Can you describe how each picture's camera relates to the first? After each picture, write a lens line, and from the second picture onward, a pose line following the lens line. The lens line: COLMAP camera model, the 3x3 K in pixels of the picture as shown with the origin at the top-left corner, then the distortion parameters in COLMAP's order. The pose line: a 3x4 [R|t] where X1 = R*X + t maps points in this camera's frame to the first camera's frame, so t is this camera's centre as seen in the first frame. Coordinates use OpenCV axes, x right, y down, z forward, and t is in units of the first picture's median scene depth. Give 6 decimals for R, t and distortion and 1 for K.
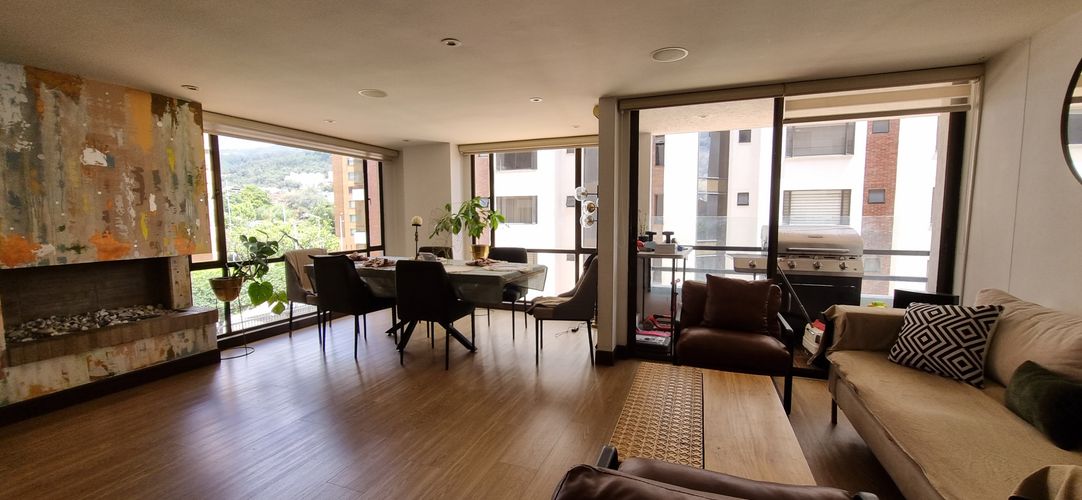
lens RADIAL K [[426.7, 0, 546.6], [0, 426.7, 251.9], [0, 0, 1]] dist [0.003324, 0.000167]
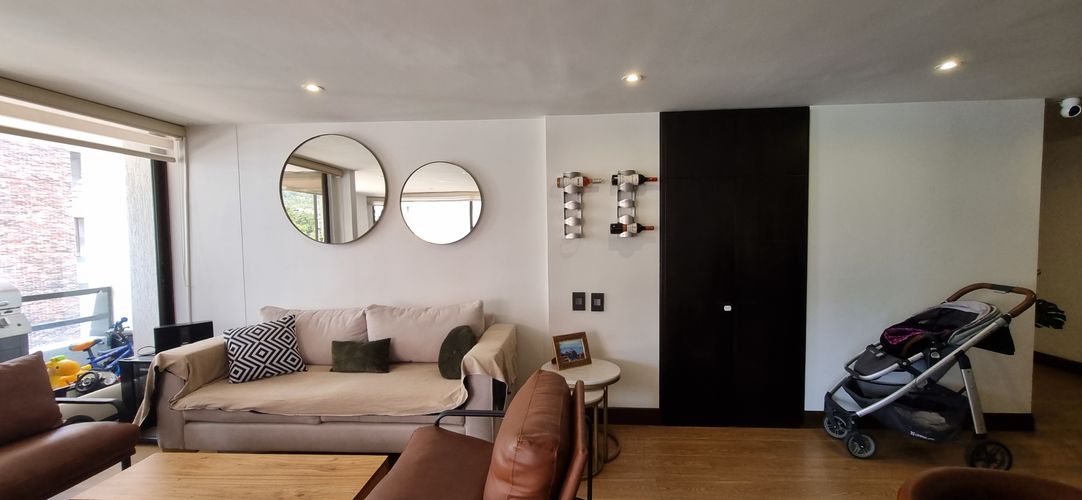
lens RADIAL K [[426.7, 0, 545.4], [0, 426.7, 252.7], [0, 0, 1]] dist [0.003324, 0.000167]
pose [[-0.280410, -0.033499, 0.959296, -1.203192], [0.089263, 0.994150, 0.060809, -0.202414], [-0.955721, 0.102681, -0.275779, 1.130170]]
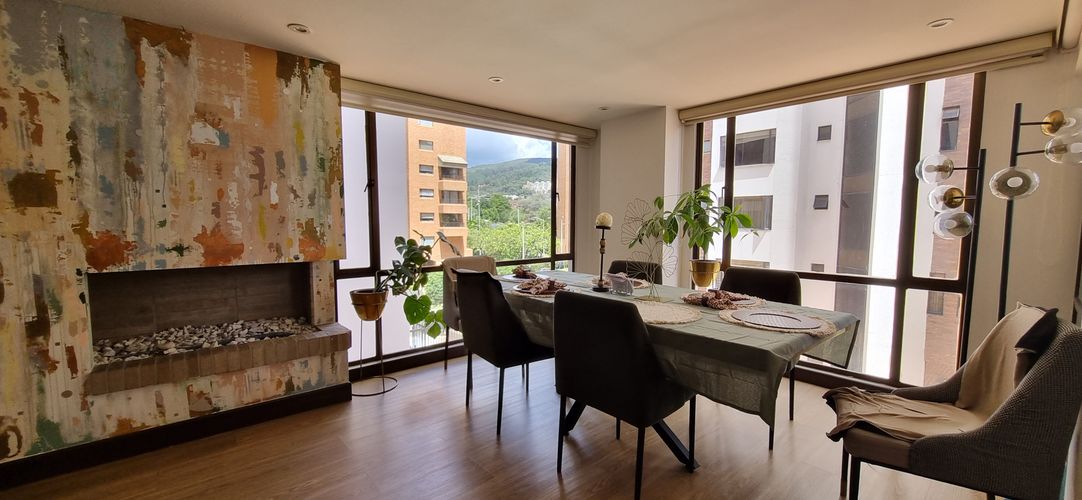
lens RADIAL K [[426.7, 0, 546.2], [0, 426.7, 253.4], [0, 0, 1]] dist [0.003324, 0.000167]
pose [[0.881610, 0.044349, -0.469891, -0.091131], [-0.047454, 0.998860, 0.005241, -0.026227], [0.469587, 0.017678, 0.882709, 0.438740]]
